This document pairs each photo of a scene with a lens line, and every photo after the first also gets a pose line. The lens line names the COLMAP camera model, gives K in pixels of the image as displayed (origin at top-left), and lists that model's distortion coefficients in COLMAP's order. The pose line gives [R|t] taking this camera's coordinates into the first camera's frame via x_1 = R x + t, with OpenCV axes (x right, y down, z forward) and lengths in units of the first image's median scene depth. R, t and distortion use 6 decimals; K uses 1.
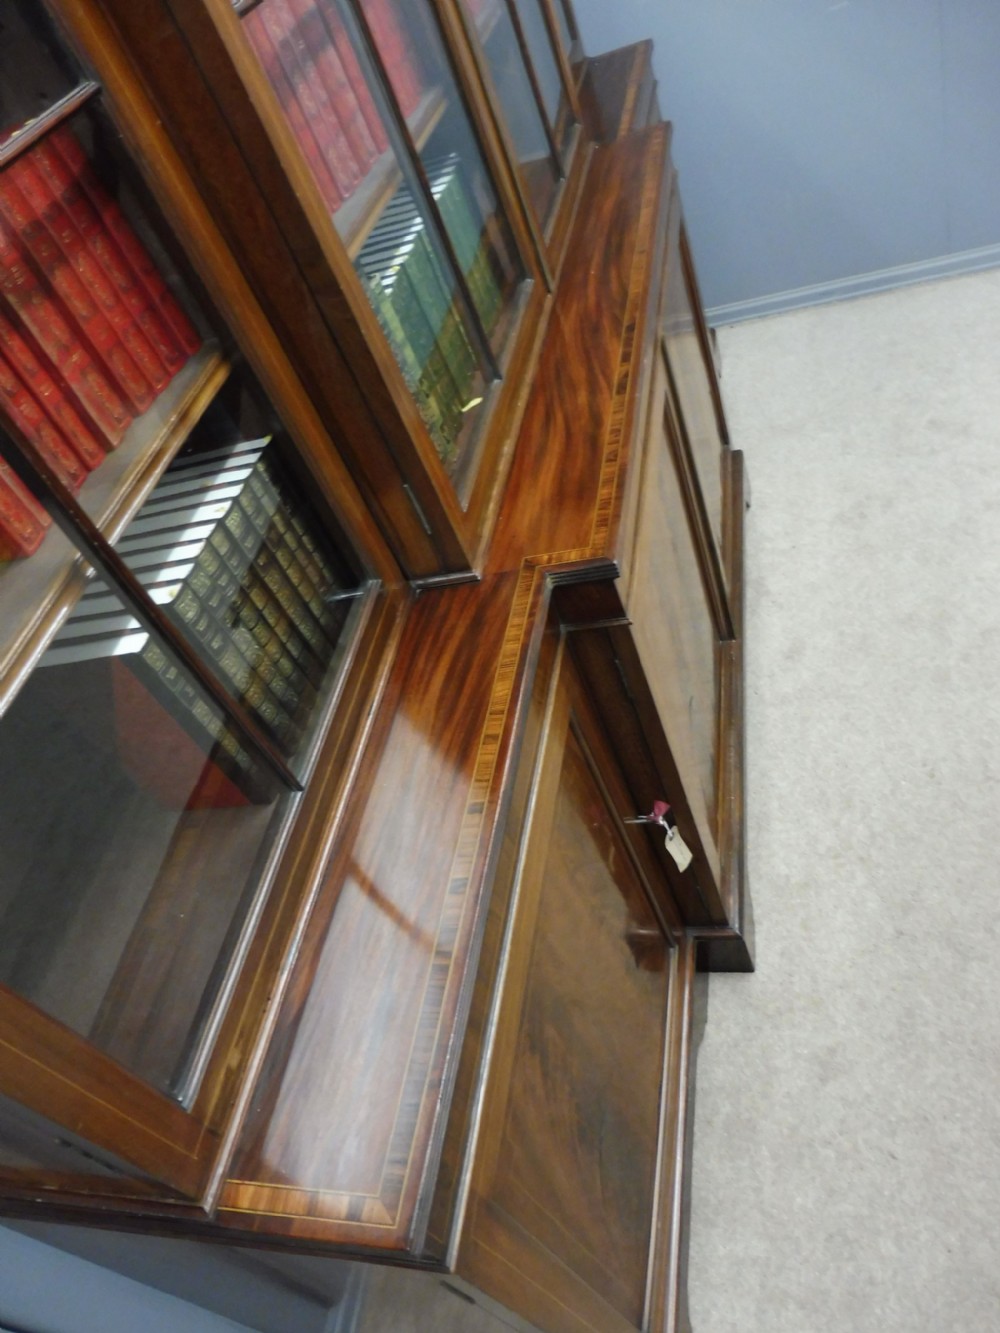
lens RADIAL K [[962.9, 0, 506.8], [0, 962.9, 665.9], [0, 0, 1]] dist [-0.043802, 0.006515]
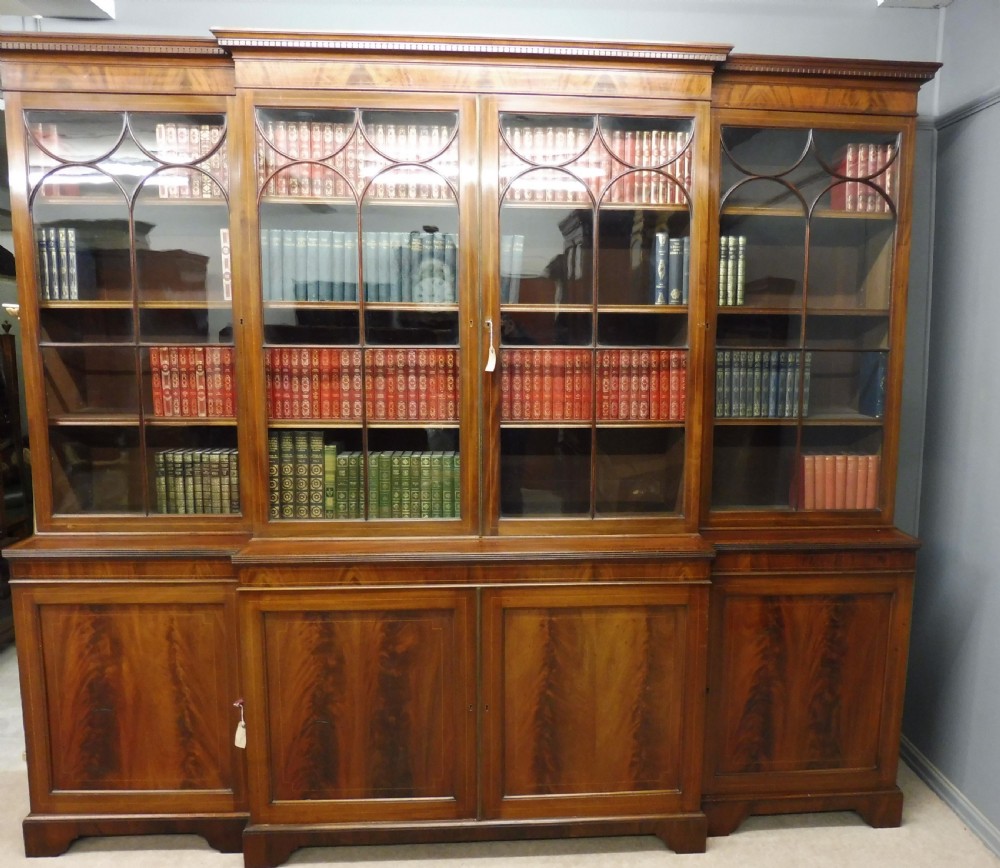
lens RADIAL K [[831.7, 0, 567.0], [0, 831.7, 439.4], [0, 0, 1]] dist [-0.039104, -0.005485]
pose [[0.235743, 0.447076, -0.862872, 2.000495], [-0.750235, 0.648099, 0.130827, -1.216196], [0.617716, 0.616515, 0.488196, 0.272716]]
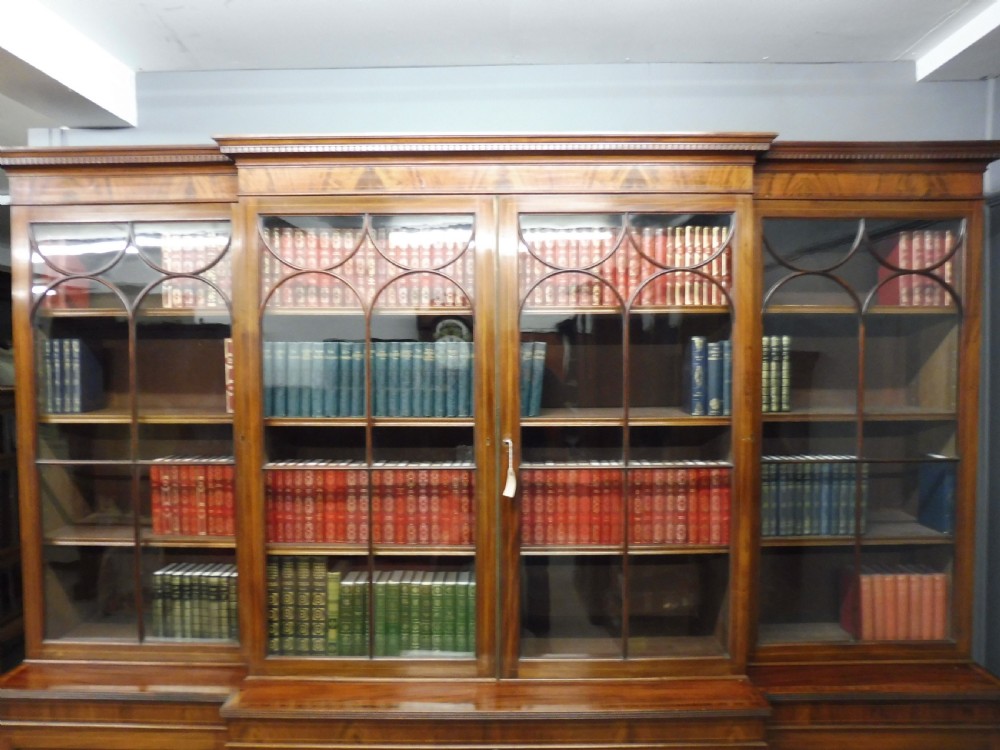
lens RADIAL K [[722.4, 0, 506.2], [0, 722.4, 380.0], [0, 0, 1]] dist [-0.043802, 0.006515]
pose [[0.160630, 0.359848, -0.919080, 1.433813], [-0.735929, 0.664180, 0.131427, -1.294865], [0.657728, 0.655267, 0.371510, 0.291569]]
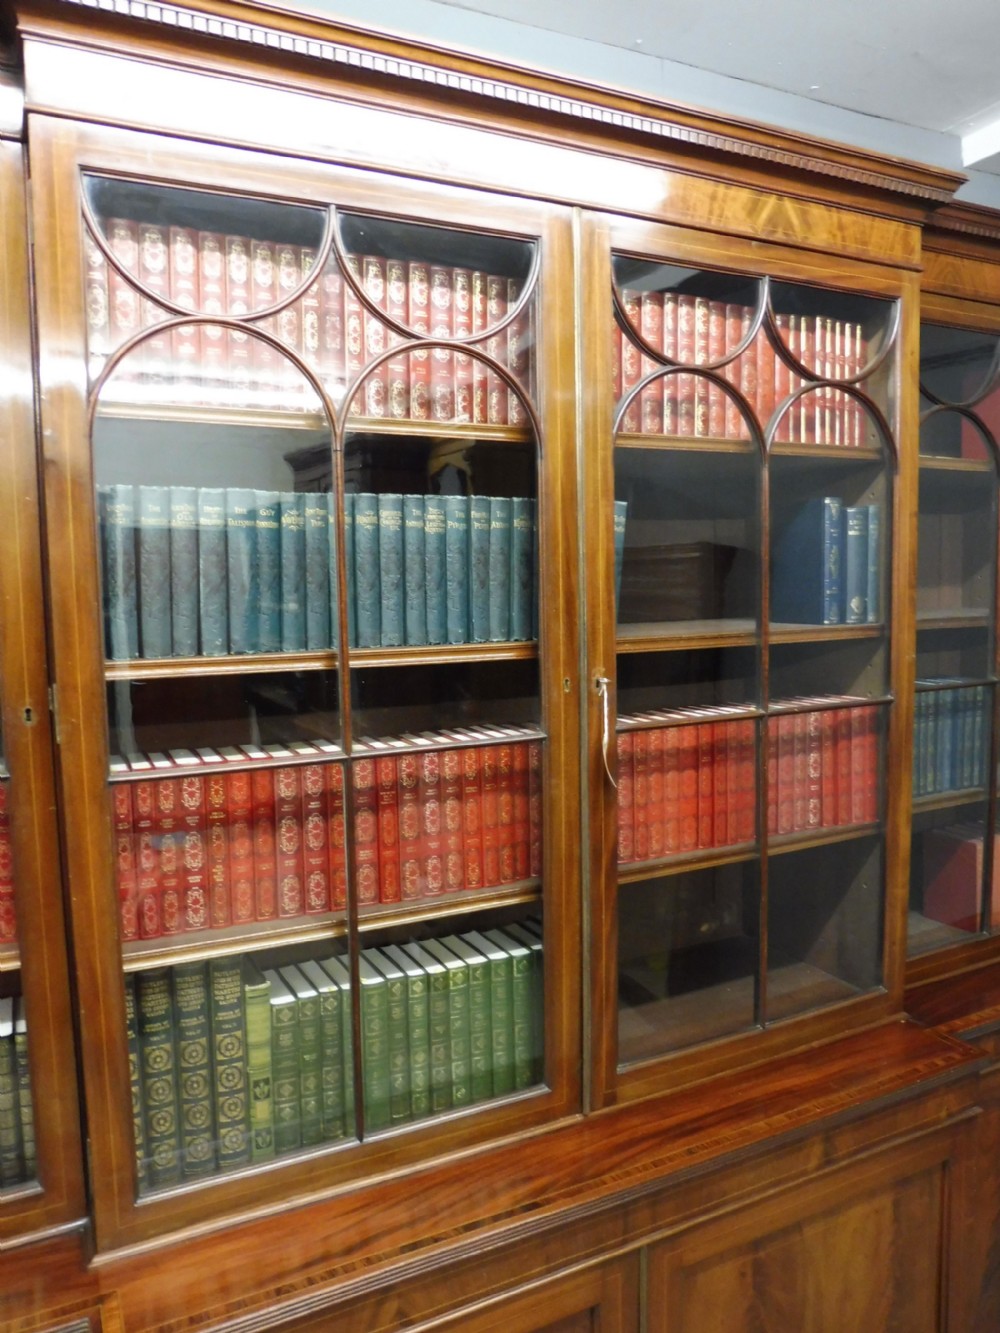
lens RADIAL K [[962.9, 0, 501.5], [0, 962.9, 672.1], [0, 0, 1]] dist [-0.043802, 0.006515]
pose [[0.564148, 0.385607, -0.730099, 0.716514], [-0.695300, 0.698760, -0.168203, -0.678358], [0.445304, 0.602529, 0.662316, 0.148861]]
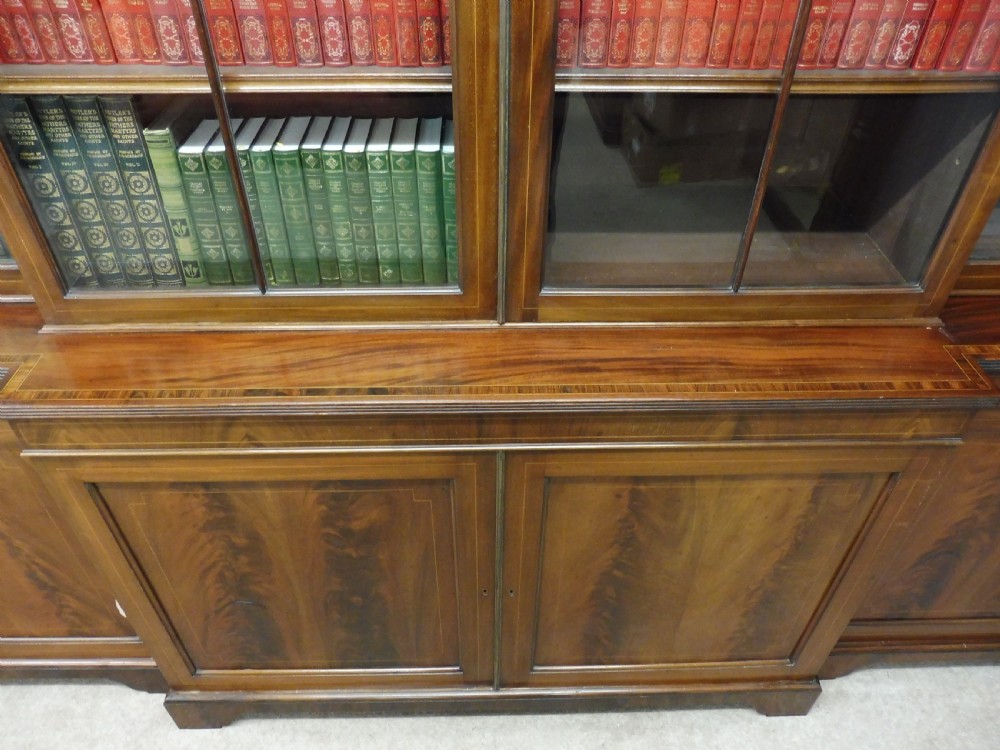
lens RADIAL K [[722.4, 0, 504.8], [0, 722.4, 376.7], [0, 0, 1]] dist [-0.043802, 0.006515]
pose [[0.182312, 0.853685, -0.487837, 0.609851], [-0.747614, 0.442610, 0.495146, -1.015347], [0.638620, 0.274443, 0.718920, 0.737134]]
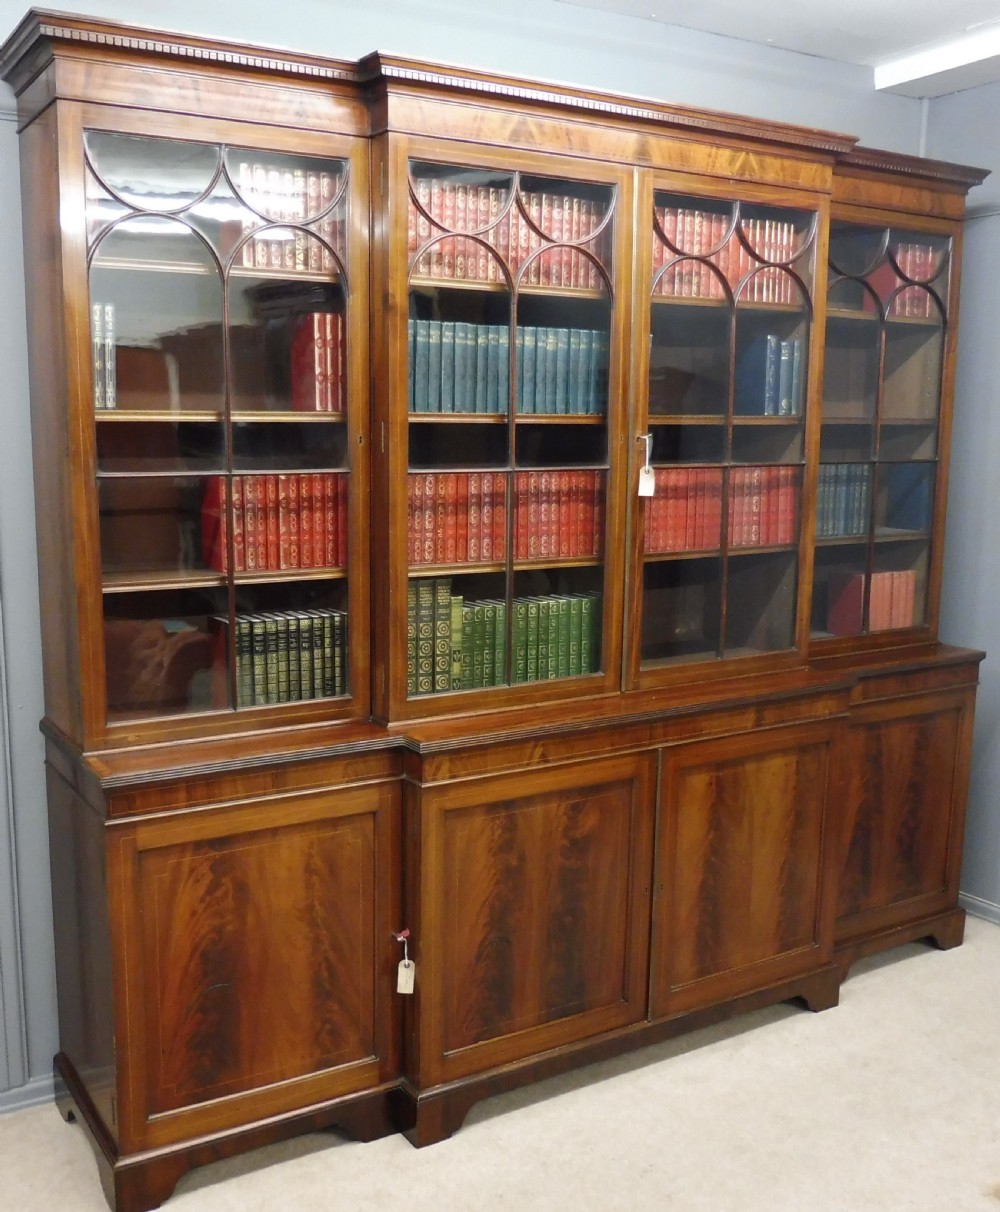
lens RADIAL K [[1223.7, 0, 443.2], [0, 1223.7, 627.3], [0, 0, 1]] dist [-0.048869, 0.000000]
pose [[0.610328, 0.442011, -0.657362, 1.629054], [-0.691328, 0.702354, -0.169600, 0.115608], [0.386736, 0.557965, 0.734241, -0.935360]]
